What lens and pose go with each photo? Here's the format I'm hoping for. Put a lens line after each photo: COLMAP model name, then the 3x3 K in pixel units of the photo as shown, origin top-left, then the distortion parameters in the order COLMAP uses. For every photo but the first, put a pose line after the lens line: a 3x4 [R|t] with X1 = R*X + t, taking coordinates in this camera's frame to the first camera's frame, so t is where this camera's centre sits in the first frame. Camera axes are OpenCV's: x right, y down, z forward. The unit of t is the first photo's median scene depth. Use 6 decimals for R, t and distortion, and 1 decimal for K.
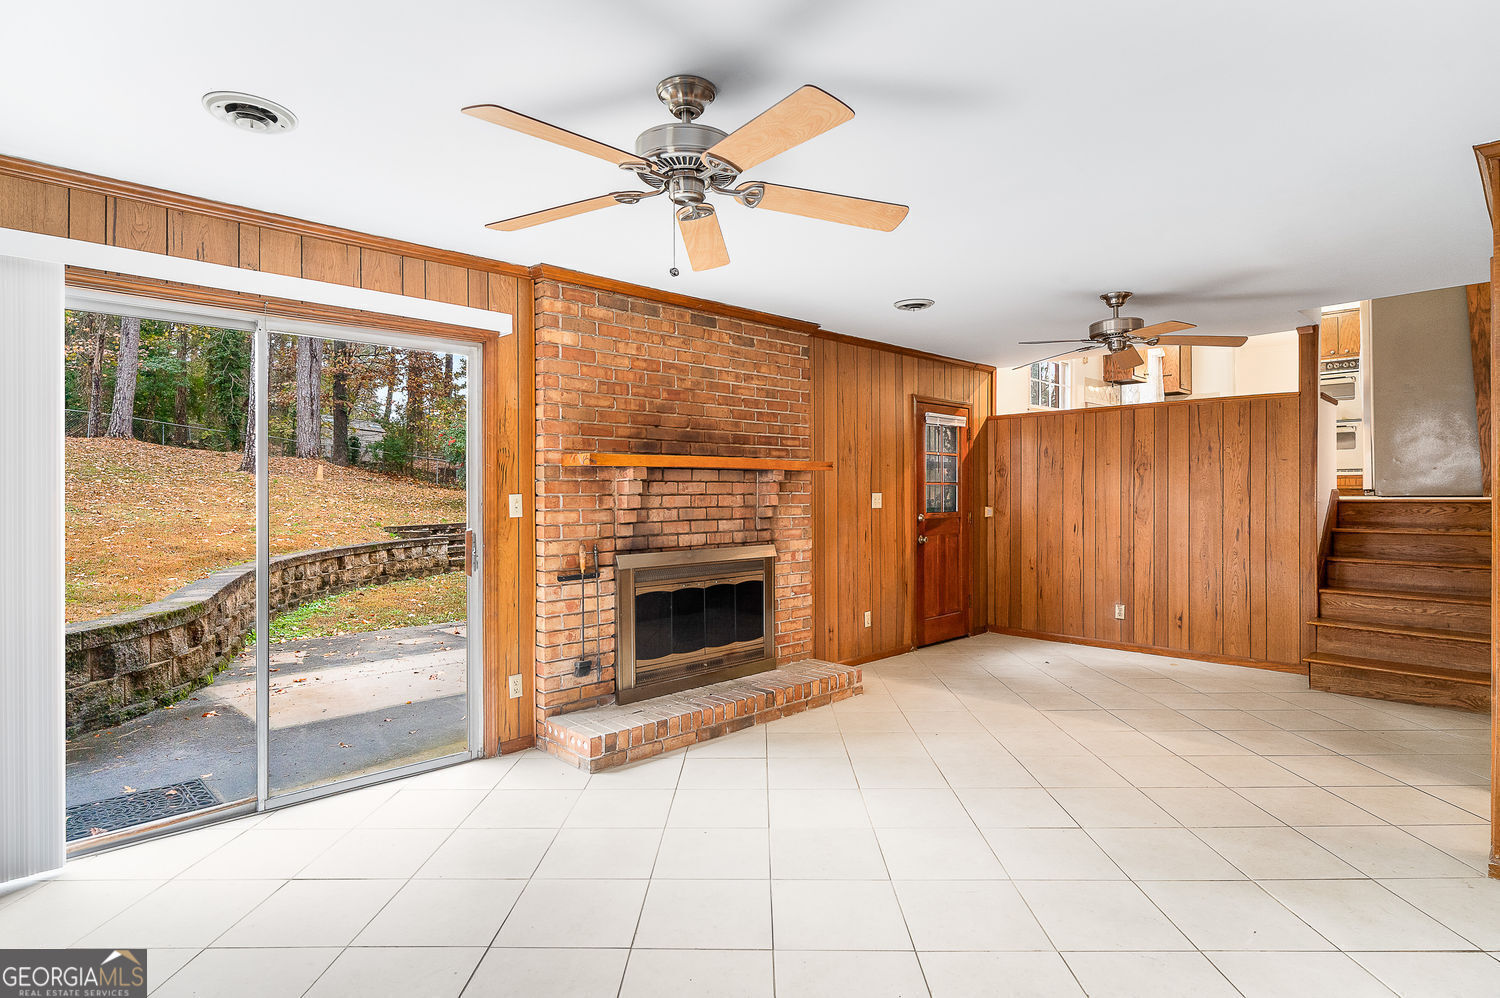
lens RADIAL K [[788.9, 0, 734.2], [0, 788.9, 495.4], [0, 0, 1]] dist [0.000491, 0.000281]
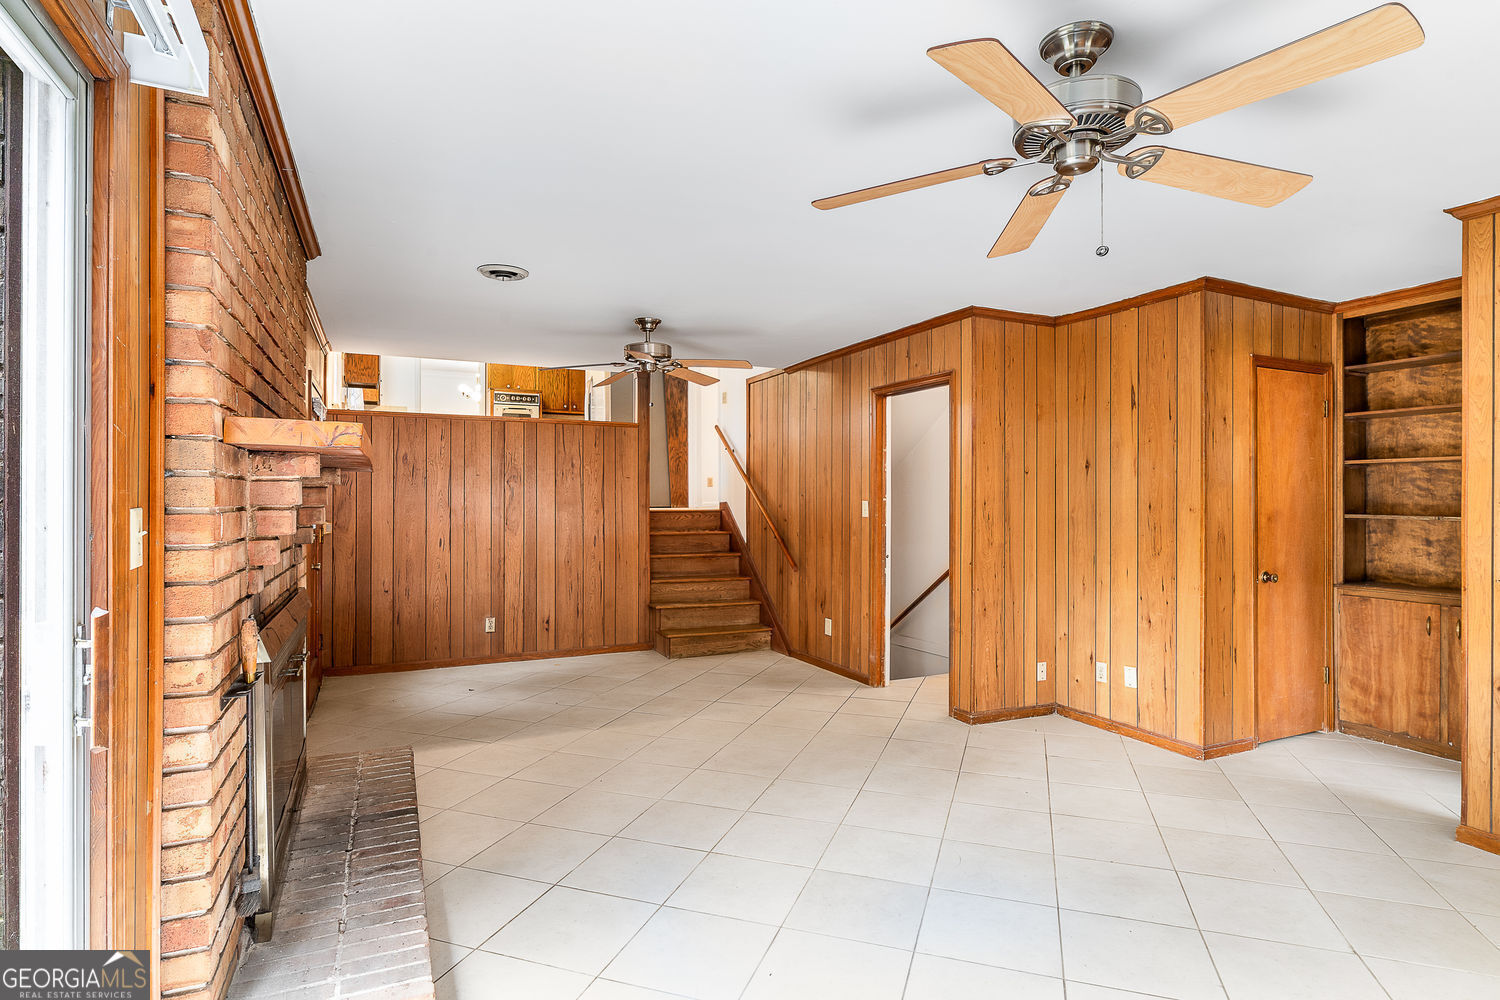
lens RADIAL K [[783.5, 0, 768.3], [0, 783.5, 500.6], [0, 0, 1]] dist [0.000146, 0.000320]
pose [[0.300784, 0.006624, 0.953669, -0.367692], [0.001167, 0.999973, -0.007314, -0.000432], [-0.953692, 0.003312, 0.300768, 0.399398]]
